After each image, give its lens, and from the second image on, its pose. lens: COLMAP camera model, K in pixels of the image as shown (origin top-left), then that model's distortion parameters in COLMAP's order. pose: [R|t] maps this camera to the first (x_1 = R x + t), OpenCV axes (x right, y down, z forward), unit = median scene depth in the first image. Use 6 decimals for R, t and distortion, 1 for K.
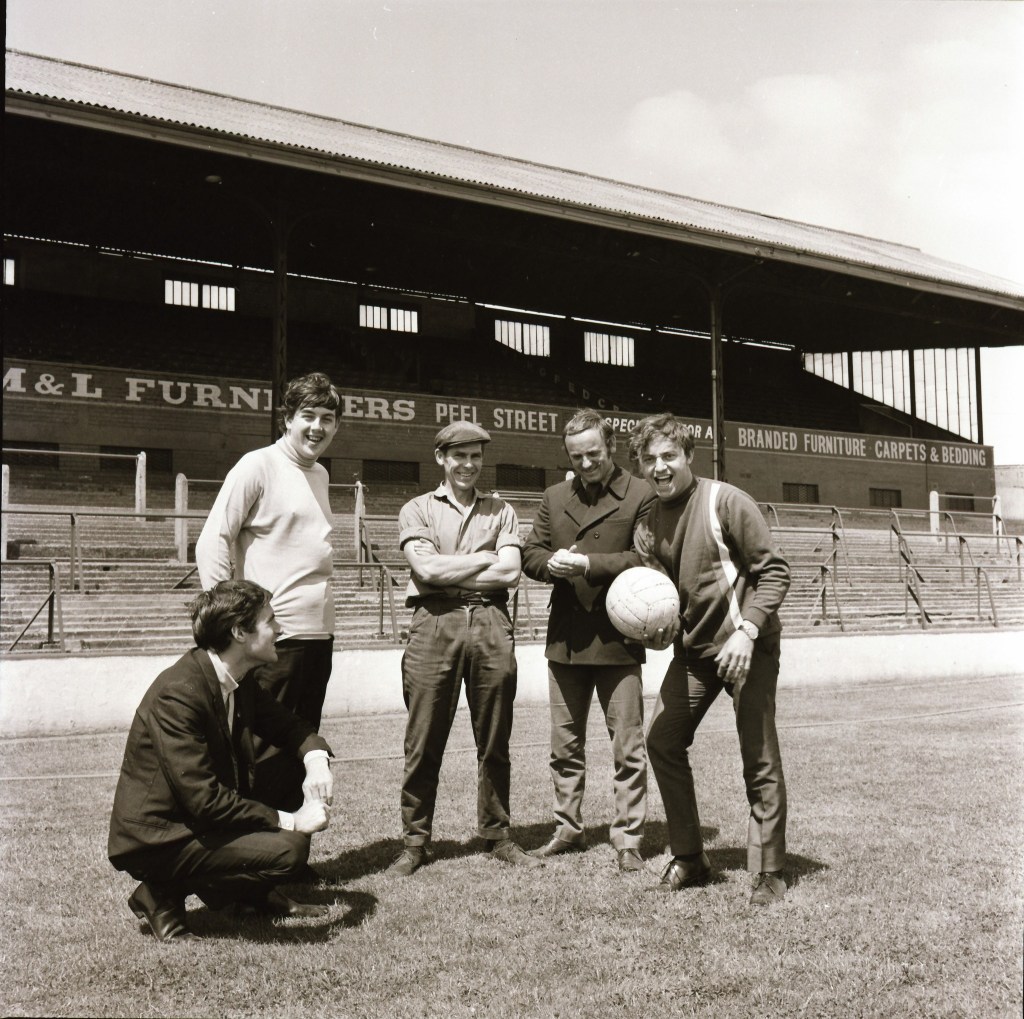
lens RADIAL K [[1333.7, 0, 518.3], [0, 1333.7, 479.7], [0, 0, 1]] dist [0.038207, -0.257096]
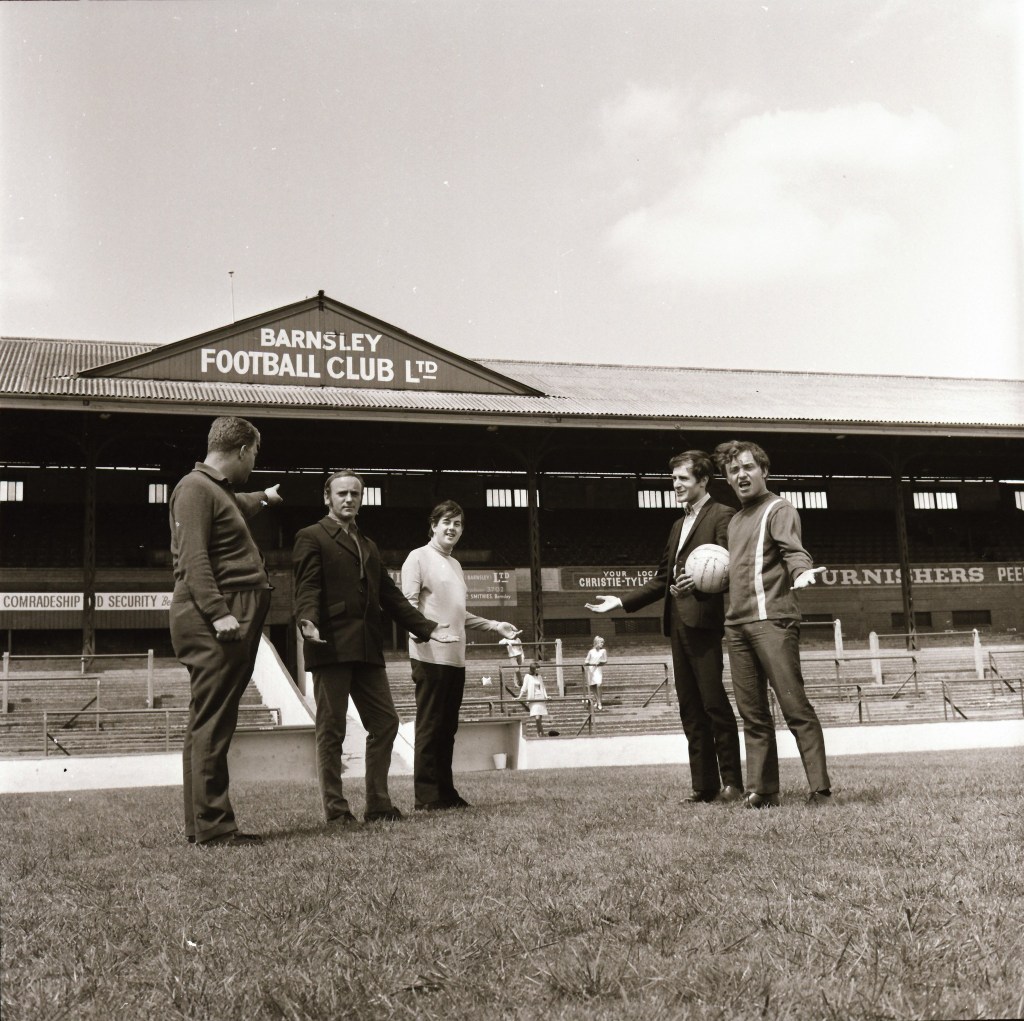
lens RADIAL K [[1333.7, 0, 518.3], [0, 1333.7, 480.7], [0, 0, 1]] dist [0.038207, -0.257096]
pose [[0.944597, -0.094381, -0.314369, -0.080165], [0.063373, 0.992188, -0.107459, -0.026019], [0.322056, 0.081583, 0.943199, -0.475537]]
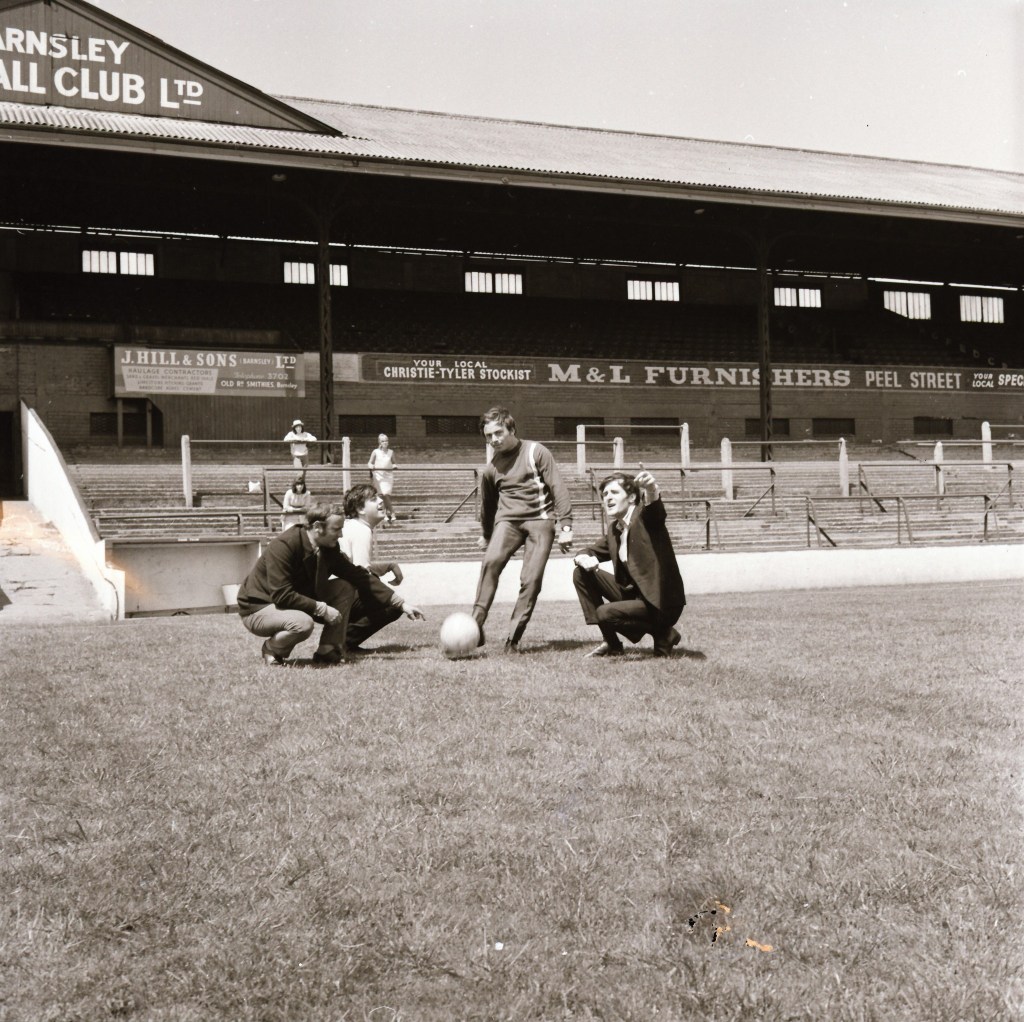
lens RADIAL K [[1333.7, 0, 518.3], [0, 1333.7, 481.2], [0, 0, 1]] dist [0.038207, -0.257096]
pose [[0.976085, -0.029564, -0.215368, -0.102732], [0.039223, 0.998401, 0.040711, -0.015979], [0.213820, -0.048184, 0.975684, -0.279710]]
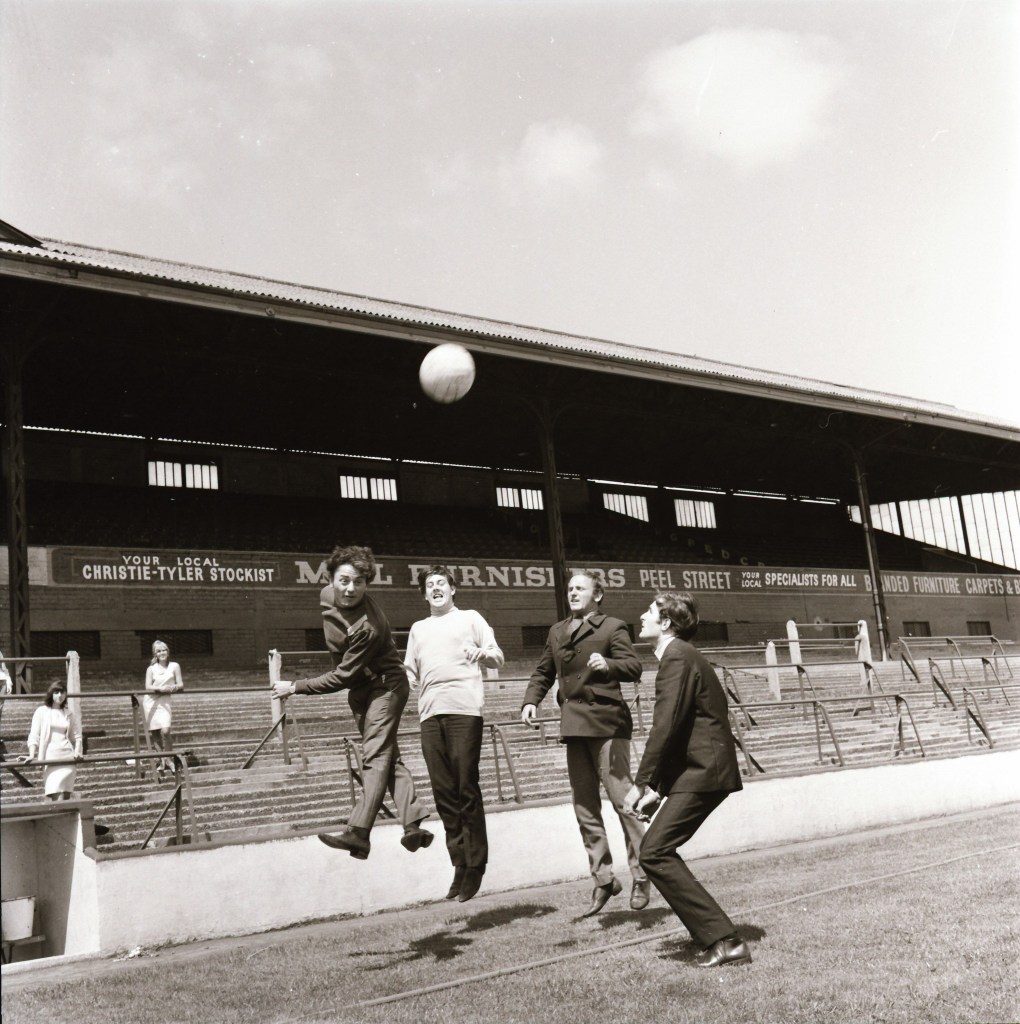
lens RADIAL K [[1333.7, 0, 510.0], [0, 1333.7, 512.0], [0, 0, 1]] dist [0.038207, -0.257096]
pose [[0.992499, -0.067350, 0.102030, -0.251124], [0.077723, 0.991809, -0.101362, -0.001196], [-0.094367, 0.108532, 0.989604, -0.077202]]
